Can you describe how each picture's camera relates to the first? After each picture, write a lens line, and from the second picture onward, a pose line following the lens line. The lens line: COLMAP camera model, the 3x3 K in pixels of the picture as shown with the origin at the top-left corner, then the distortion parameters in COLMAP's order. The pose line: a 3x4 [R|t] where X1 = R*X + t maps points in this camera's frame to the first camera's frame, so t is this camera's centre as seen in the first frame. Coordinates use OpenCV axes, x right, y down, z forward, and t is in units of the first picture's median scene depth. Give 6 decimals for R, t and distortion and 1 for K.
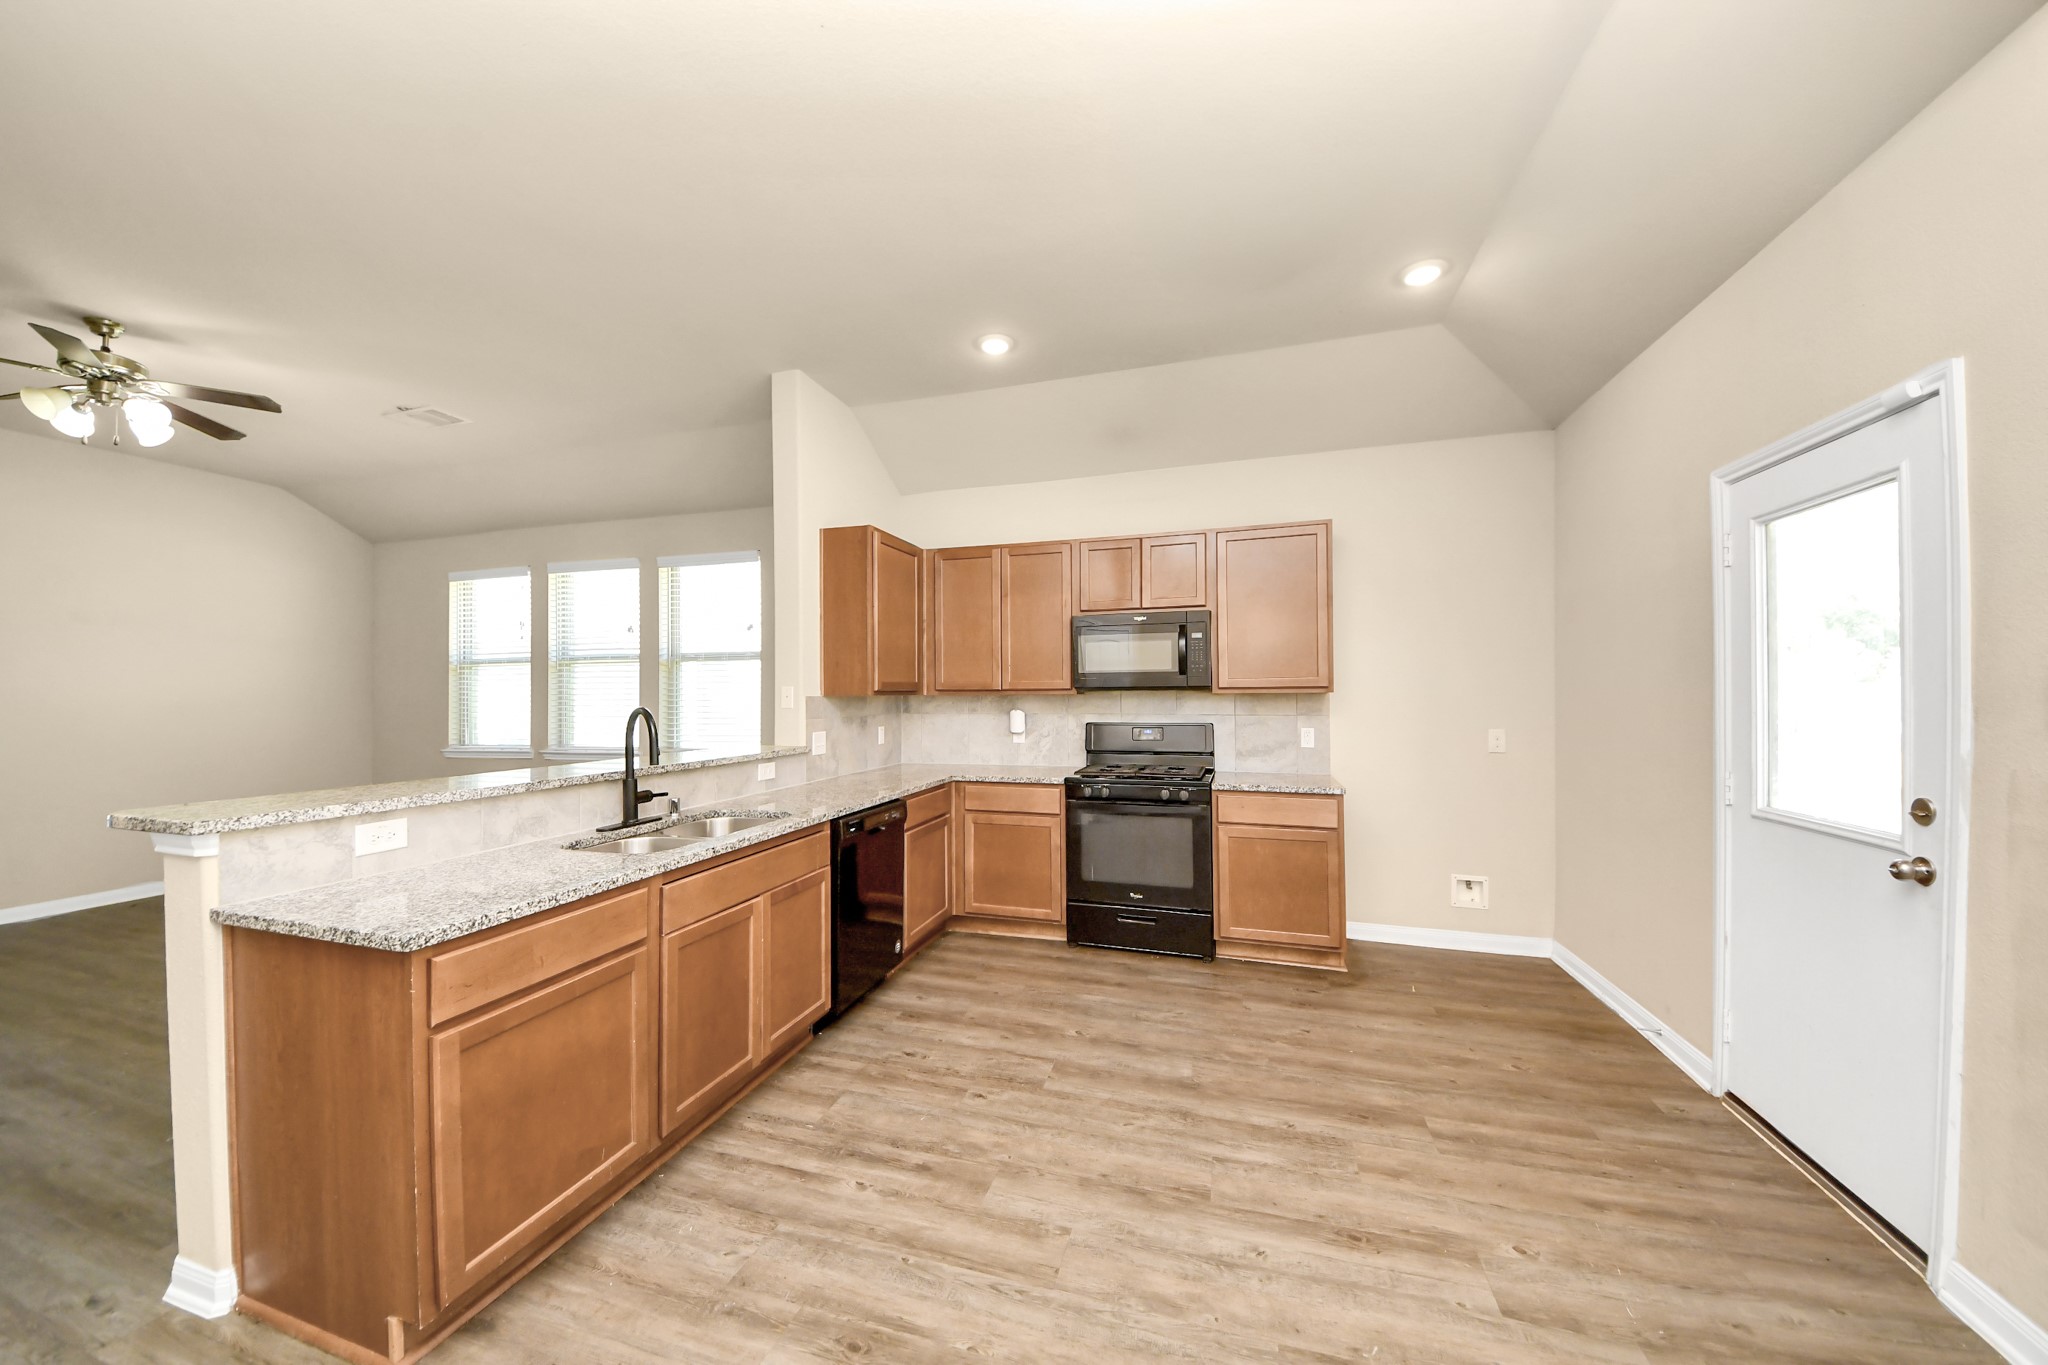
lens RADIAL K [[793.6, 0, 1017.1], [0, 793.6, 691.8], [0, 0, 1]] dist [0.033734, -0.031672]
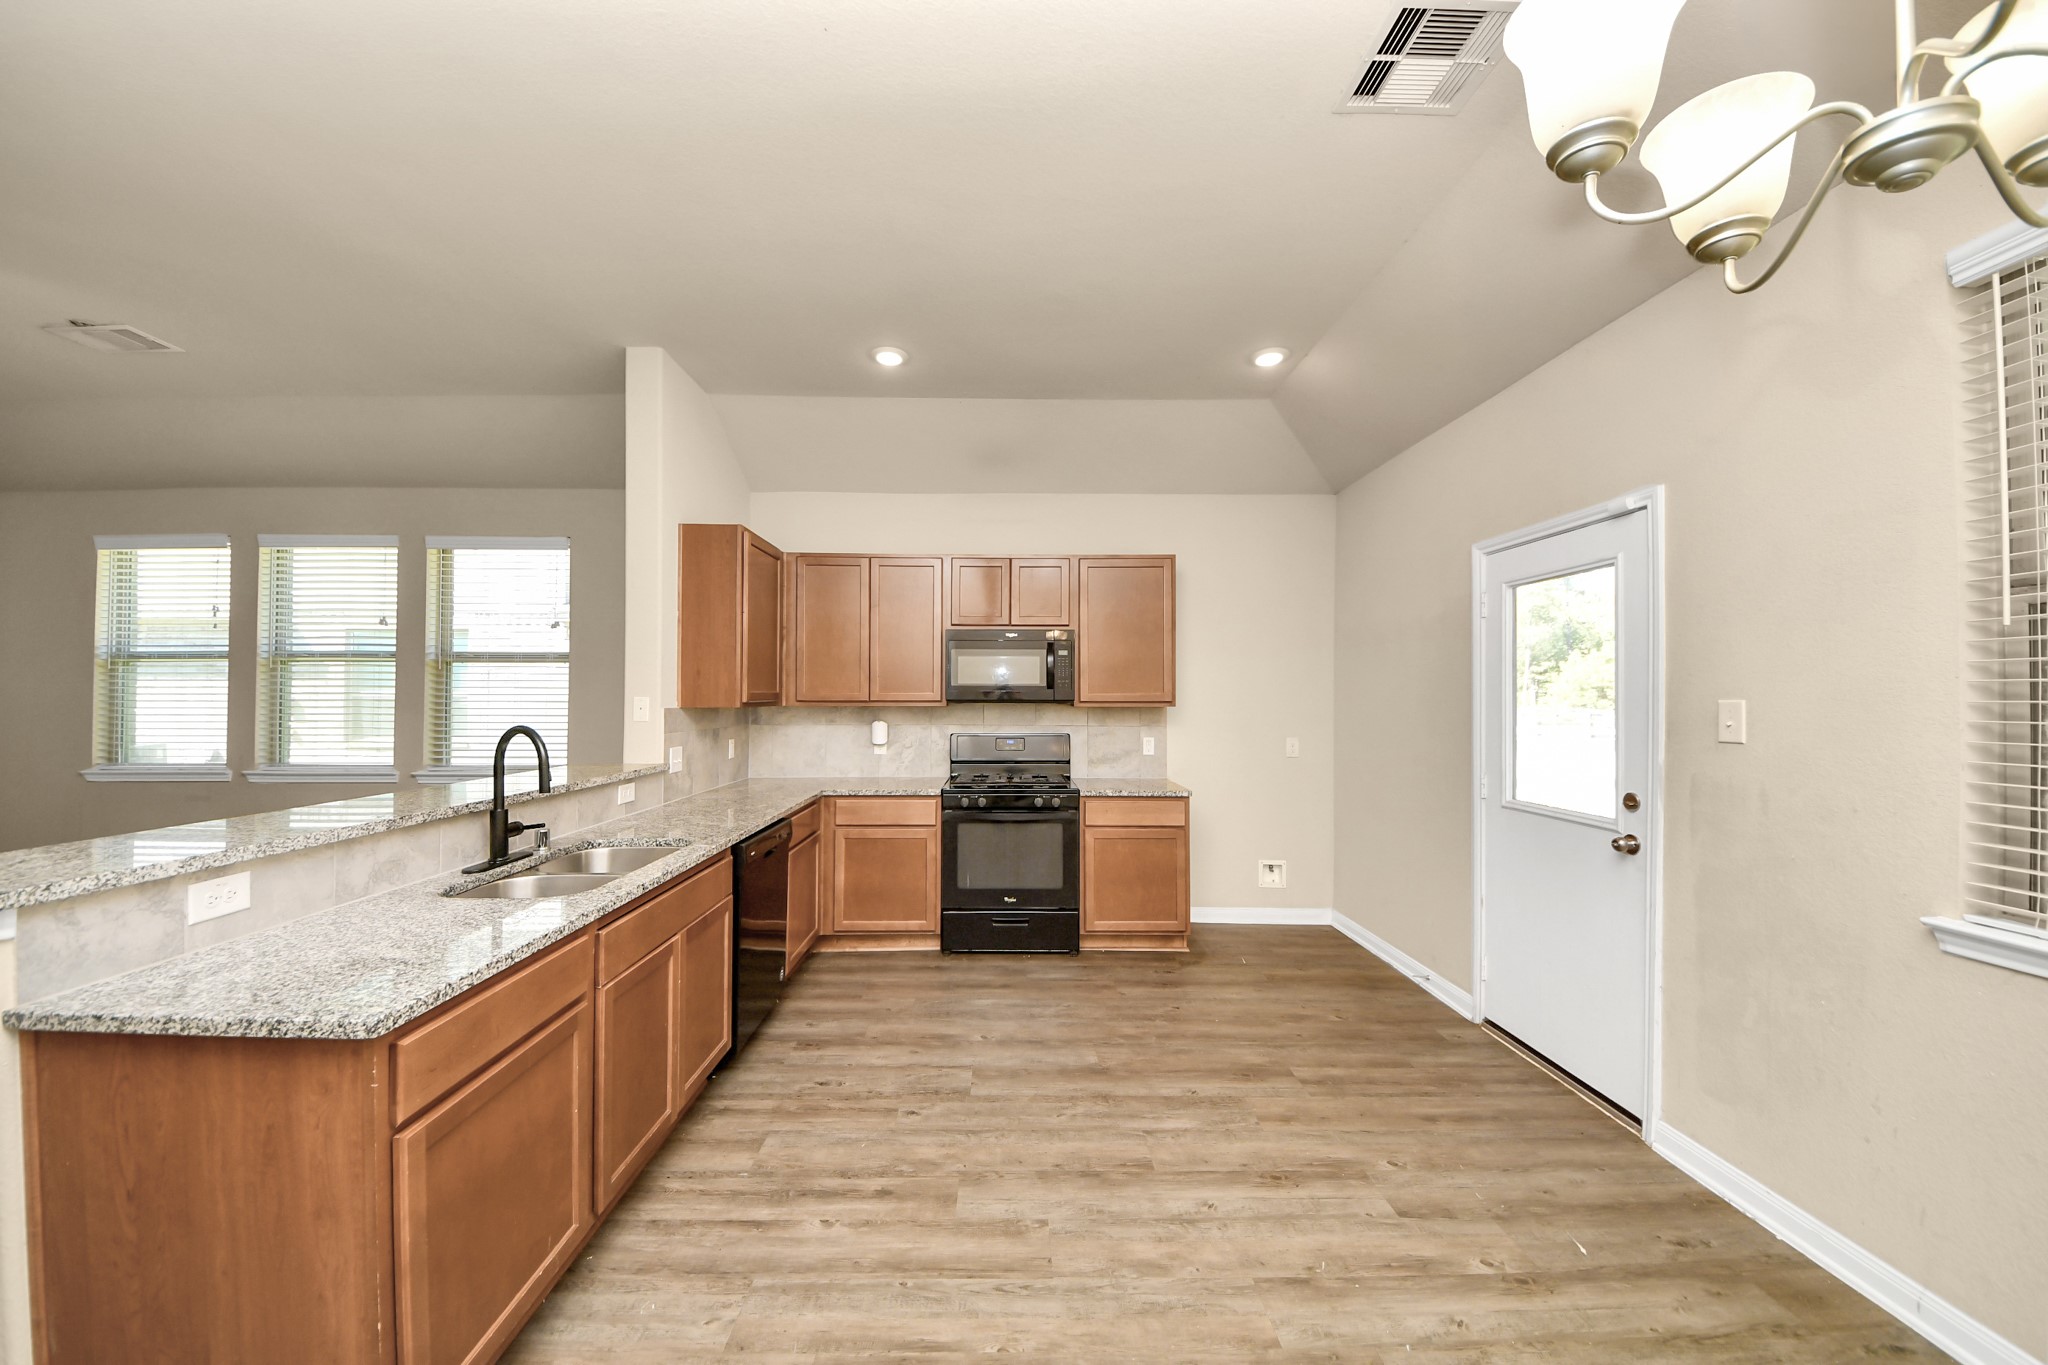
lens RADIAL K [[792.4, 0, 1045.5], [0, 792.4, 685.2], [0, 0, 1]] dist [0.032092, -0.025052]
pose [[0.943333, 0.013526, 0.331570, -0.247764], [-0.010262, 0.999880, -0.011594, -0.023354], [-0.331688, 0.007534, 0.943359, -0.006789]]
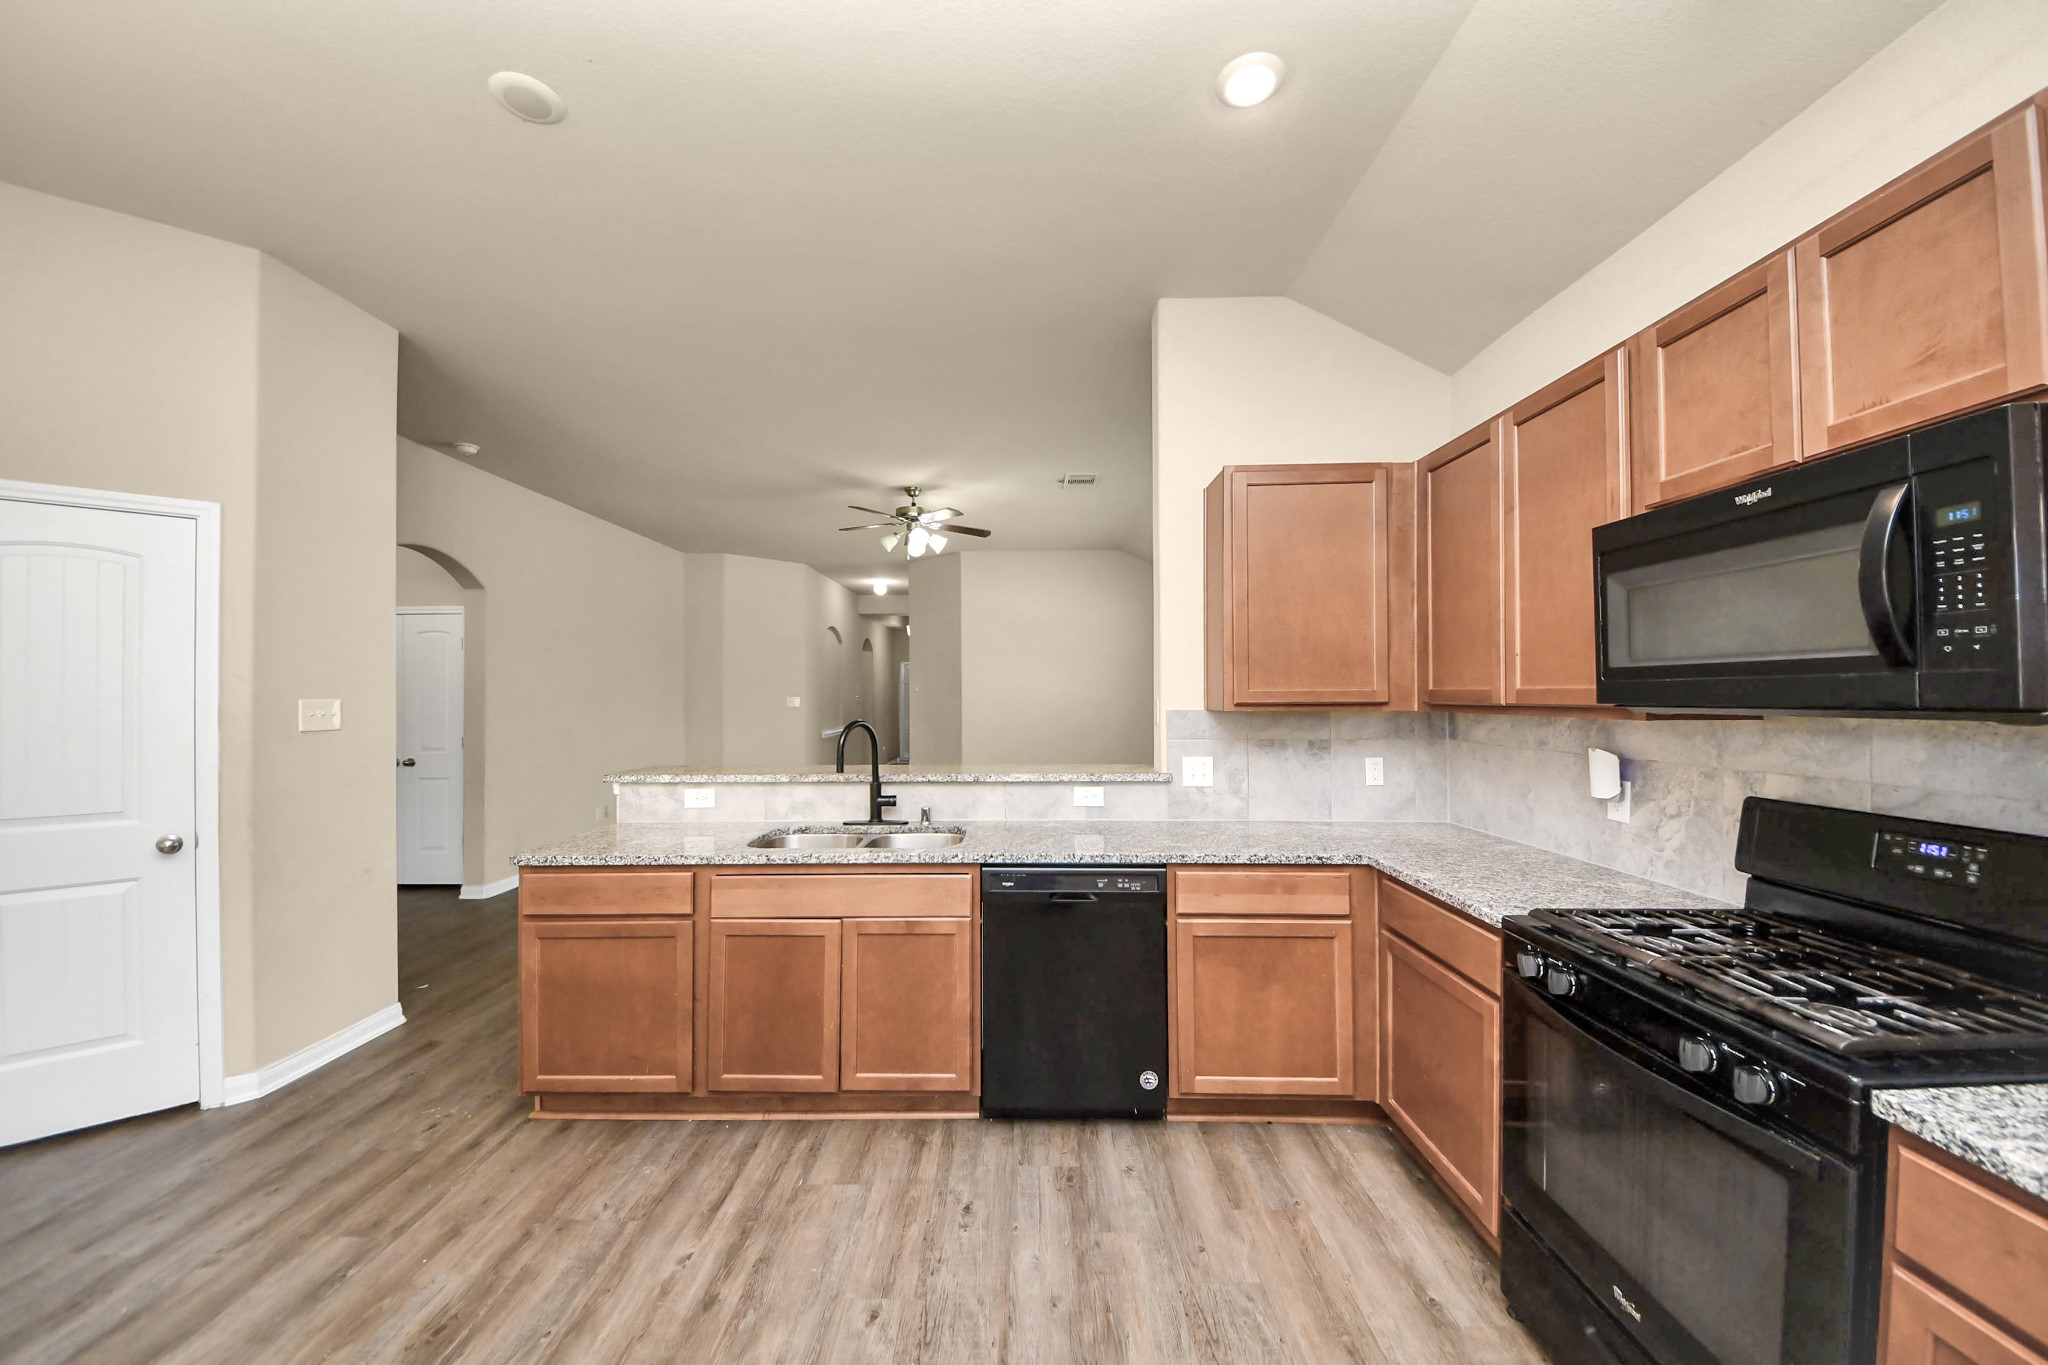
lens RADIAL K [[745.0, 0, 985.8], [0, 745.0, 670.8], [0, 0, 1]] dist [0.032263, -0.024475]
pose [[0.222377, -0.021806, -0.974717, 0.658891], [0.003128, 0.999761, -0.021653, -0.029835], [0.974956, 0.001766, 0.222392, 1.027219]]
